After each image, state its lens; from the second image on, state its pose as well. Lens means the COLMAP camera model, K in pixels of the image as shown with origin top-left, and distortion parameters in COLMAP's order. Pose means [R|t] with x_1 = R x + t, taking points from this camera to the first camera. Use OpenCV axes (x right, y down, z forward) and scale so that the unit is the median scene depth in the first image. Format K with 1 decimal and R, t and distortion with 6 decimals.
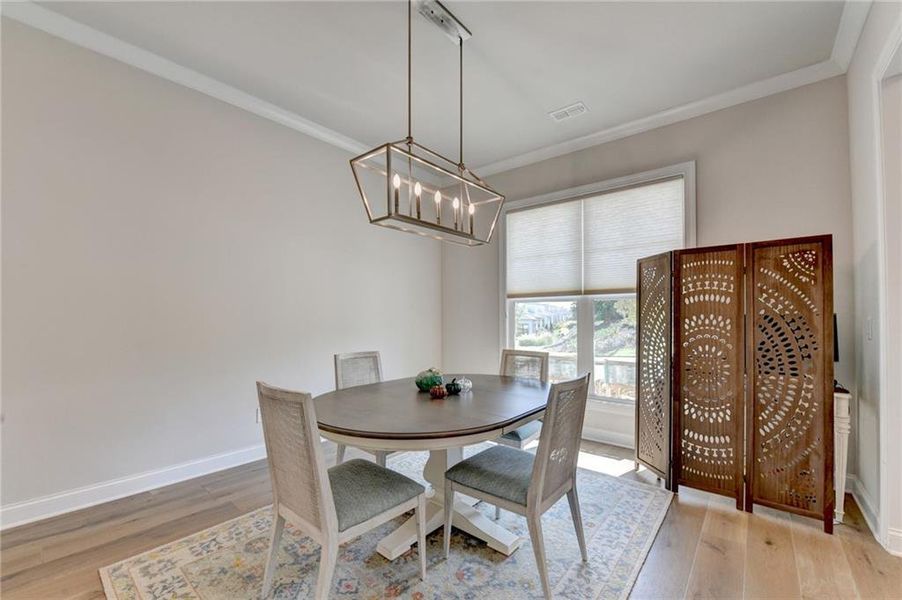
lens RADIAL K [[368.5, 0, 442.4], [0, 368.5, 303.8], [0, 0, 1]] dist [-0.018252, -0.000597]
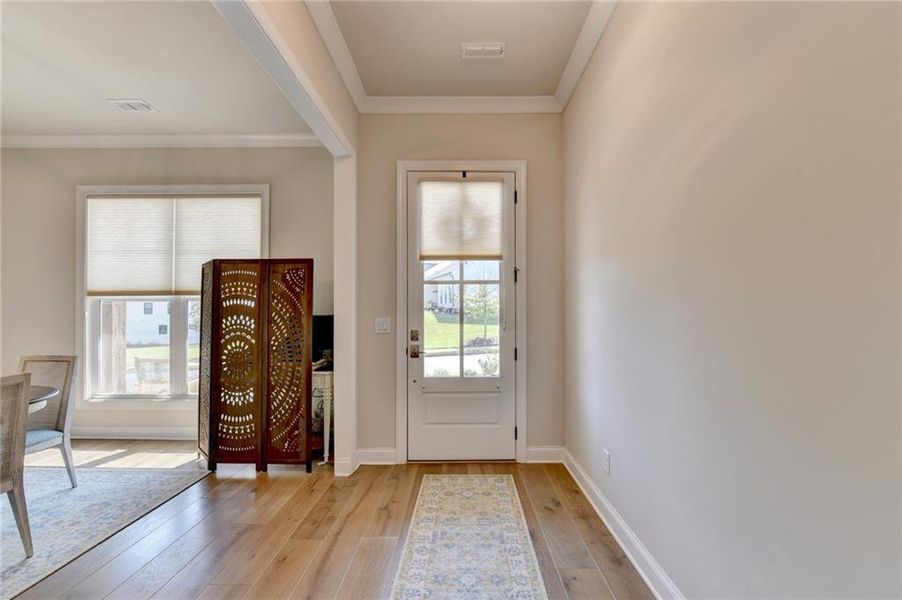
lens RADIAL K [[372.9, 0, 451.8], [0, 372.9, 307.6], [0, 0, 1]] dist [-0.017232, -0.001336]
pose [[0.753148, 0.012799, 0.657727, 0.457411], [-0.021270, 0.999762, 0.004900, -0.017509], [-0.657508, -0.017680, 0.753241, -0.378617]]
